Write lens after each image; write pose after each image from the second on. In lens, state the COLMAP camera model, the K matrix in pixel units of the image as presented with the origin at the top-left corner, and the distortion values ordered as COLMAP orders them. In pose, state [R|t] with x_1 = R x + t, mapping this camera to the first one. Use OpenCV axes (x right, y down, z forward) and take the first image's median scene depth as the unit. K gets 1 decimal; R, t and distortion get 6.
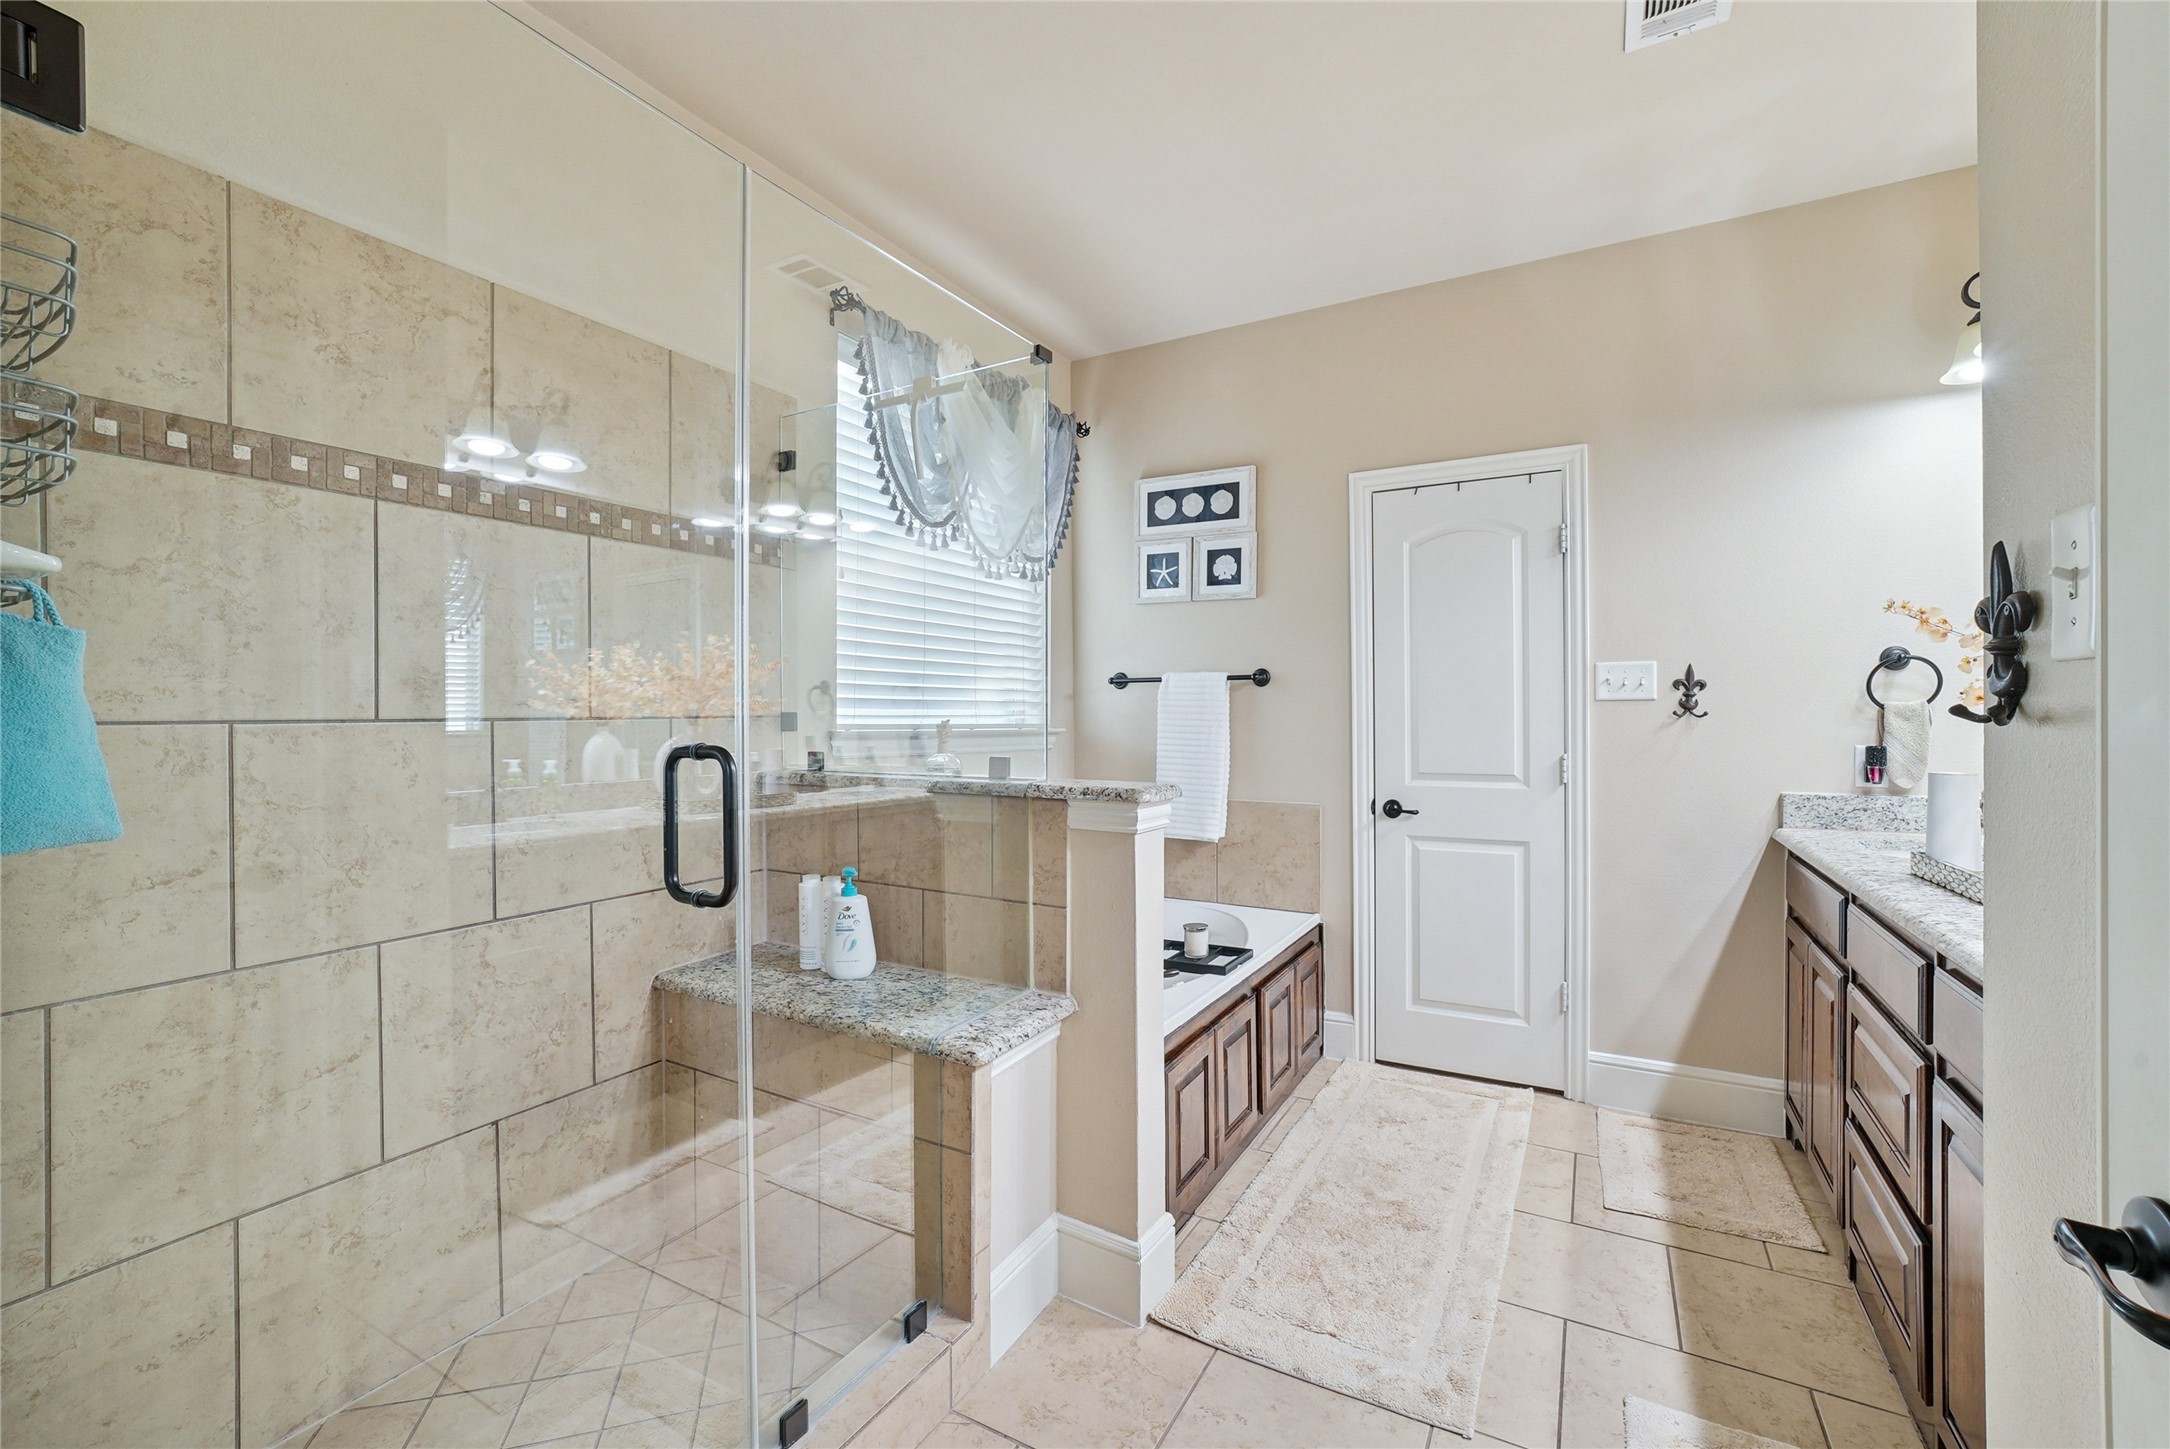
lens RADIAL K [[932.3, 0, 1076.9], [0, 932.3, 717.3], [0, 0, 1]] dist [-0.027016, 0.003744]
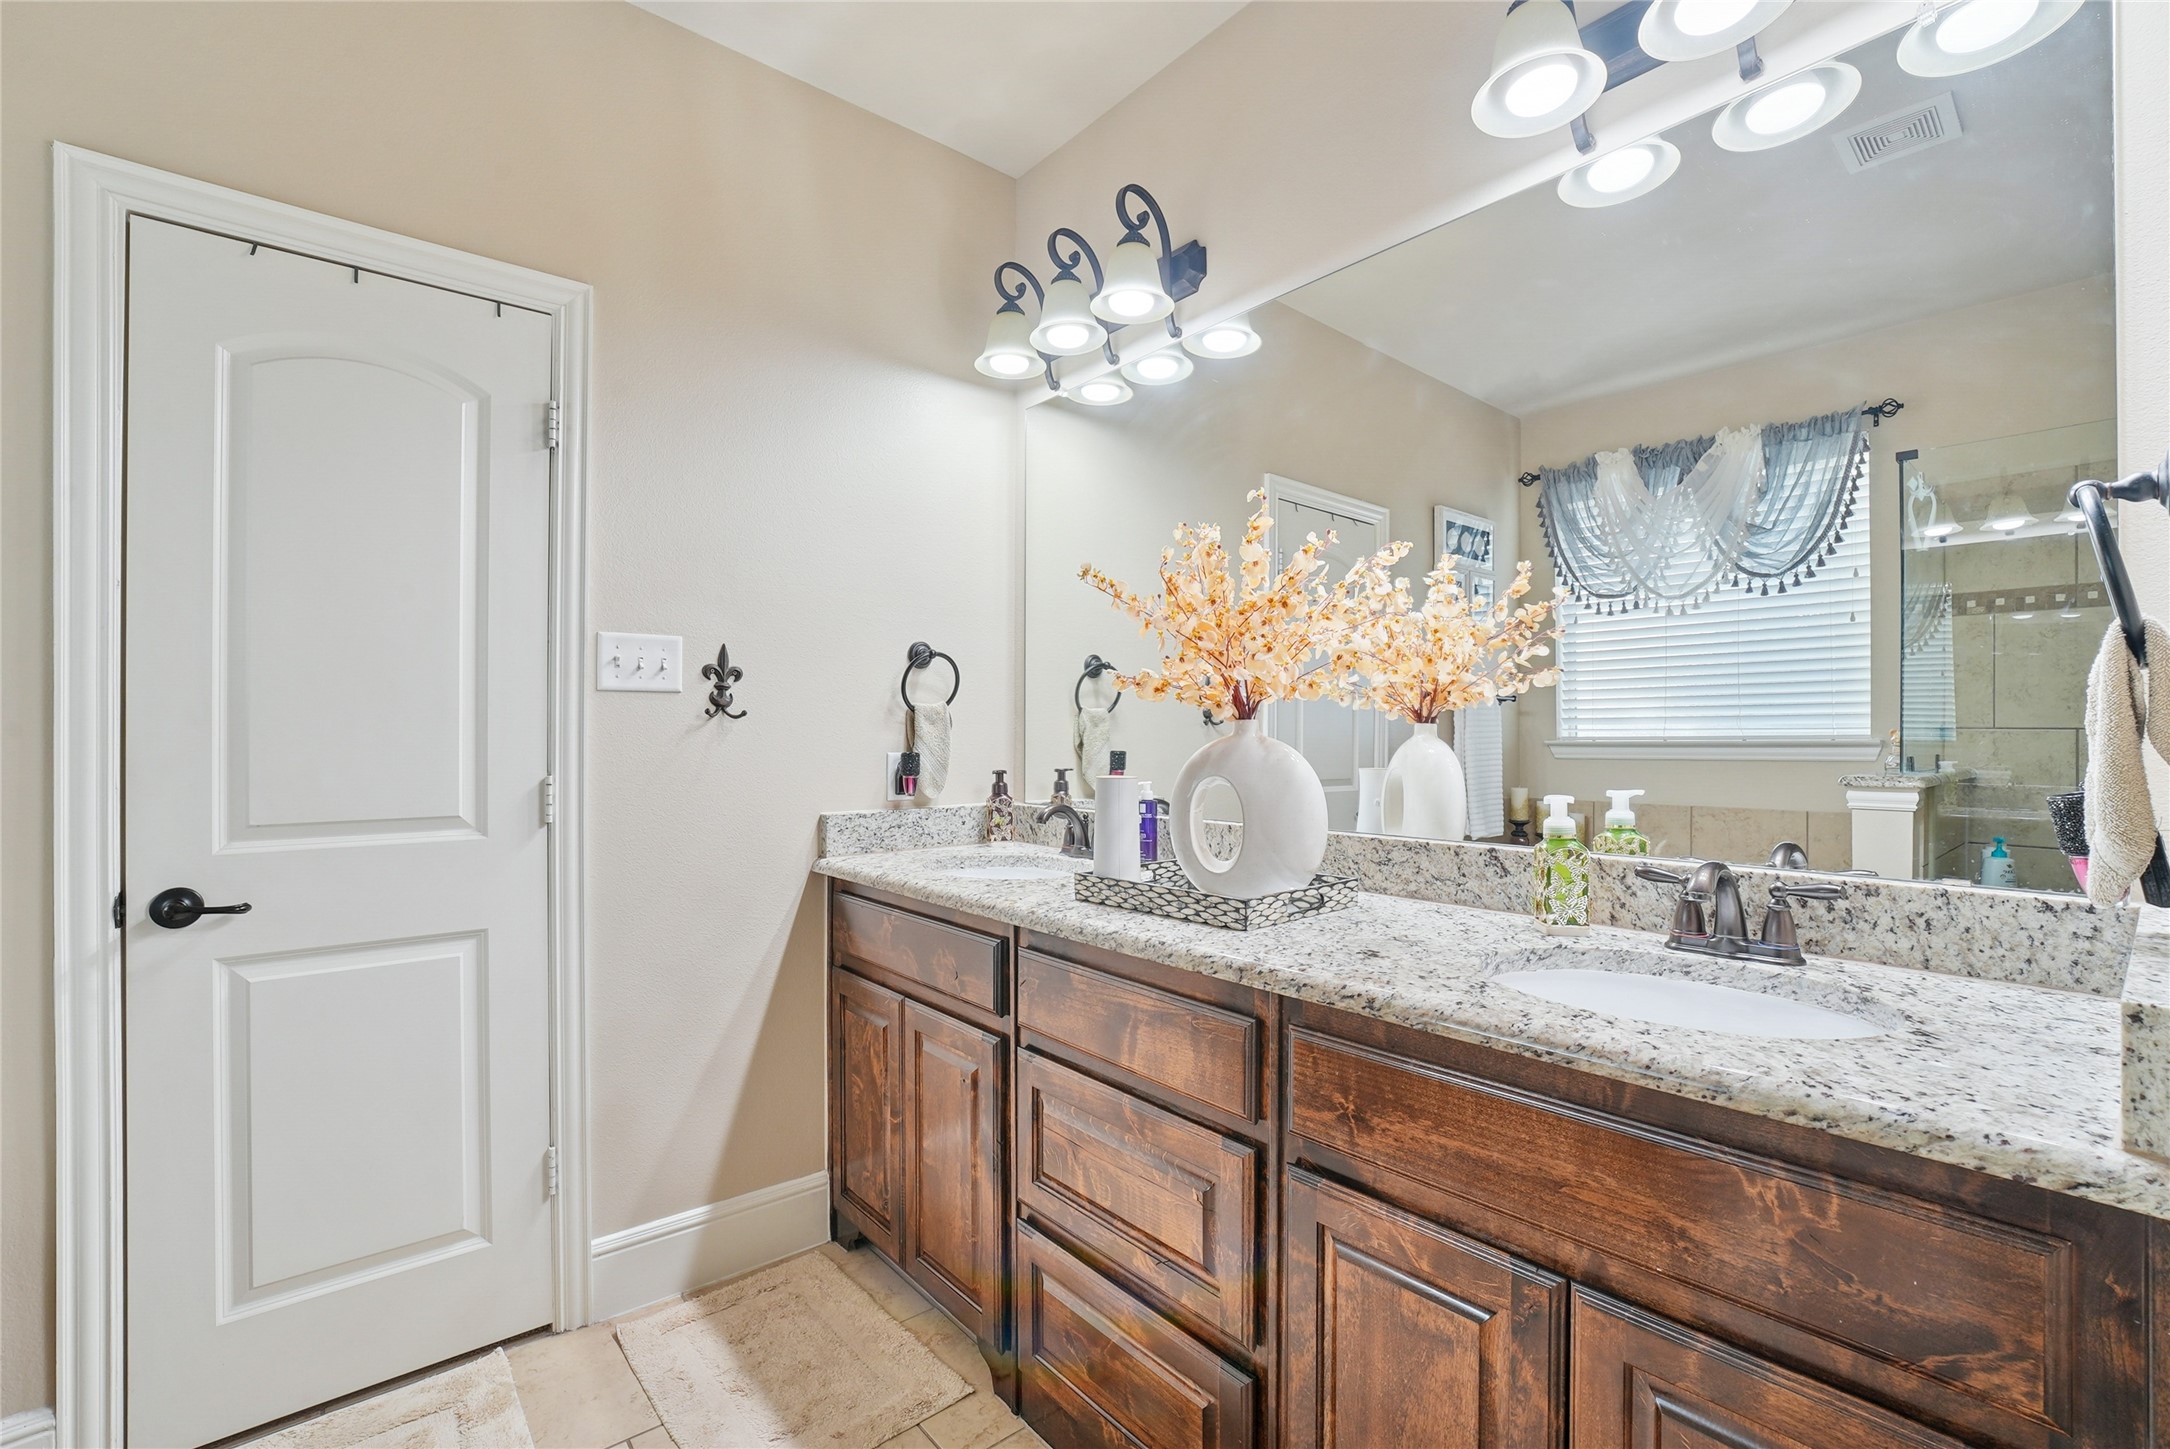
lens RADIAL K [[932.3, 0, 1083.7], [0, 932.3, 732.5], [0, 0, 1]] dist [-0.027016, 0.003744]
pose [[0.342849, 0.006909, 0.939365, 0.077529], [0.000904, 0.999970, -0.007684, 0.017072], [-0.939390, 0.003484, 0.342832, 0.482684]]
